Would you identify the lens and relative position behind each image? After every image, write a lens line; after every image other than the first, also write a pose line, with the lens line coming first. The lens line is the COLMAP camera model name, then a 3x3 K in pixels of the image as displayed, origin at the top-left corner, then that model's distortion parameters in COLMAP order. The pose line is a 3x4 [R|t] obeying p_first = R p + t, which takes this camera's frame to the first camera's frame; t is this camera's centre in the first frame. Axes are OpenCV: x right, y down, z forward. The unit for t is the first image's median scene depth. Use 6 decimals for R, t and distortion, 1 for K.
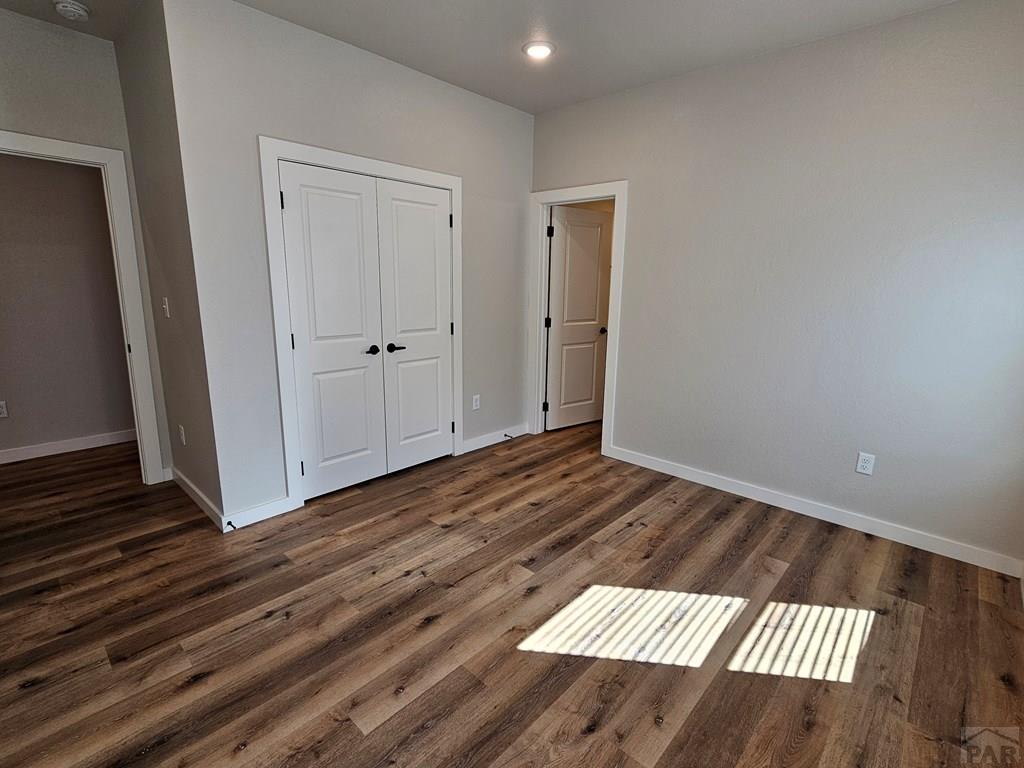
lens RADIAL K [[491.9, 0, 509.5], [0, 491.9, 379.9], [0, 0, 1]] dist [-0.000053, 0.001902]
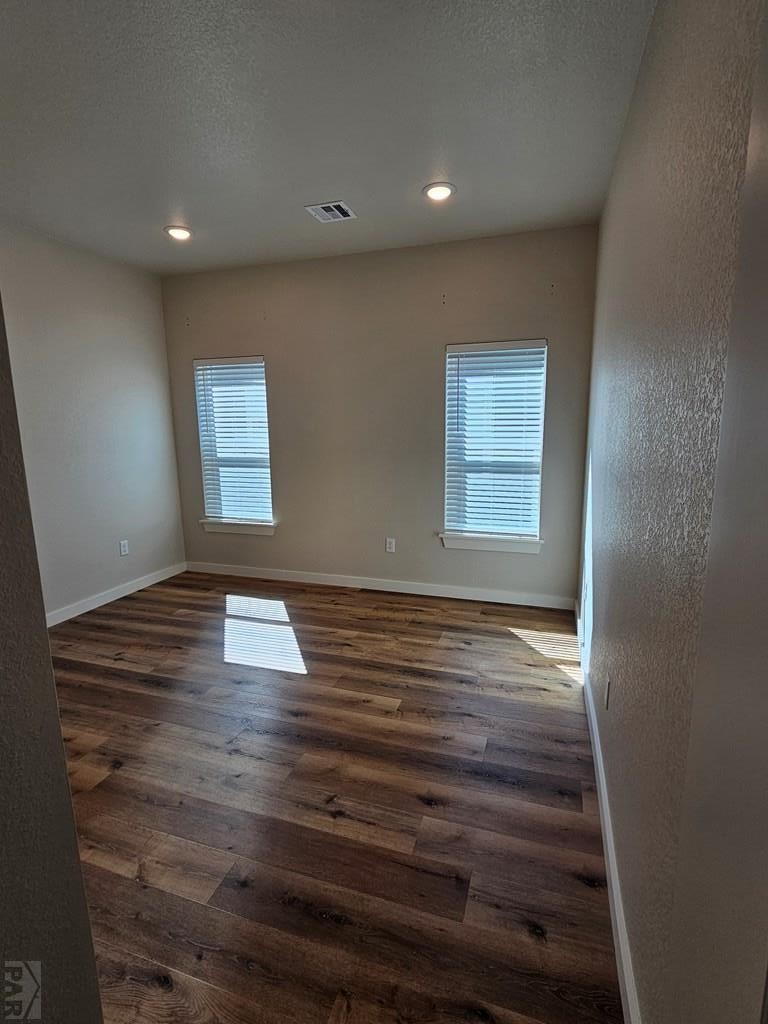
lens RADIAL K [[491.9, 0, 387.4], [0, 491.9, 511.5], [0, 0, 1]] dist [-0.000053, 0.001902]
pose [[-0.432462, -0.172106, 0.885074, -1.097835], [0.181230, 0.944989, 0.272309, -0.232978], [-0.883251, 0.278165, -0.377481, 0.999032]]
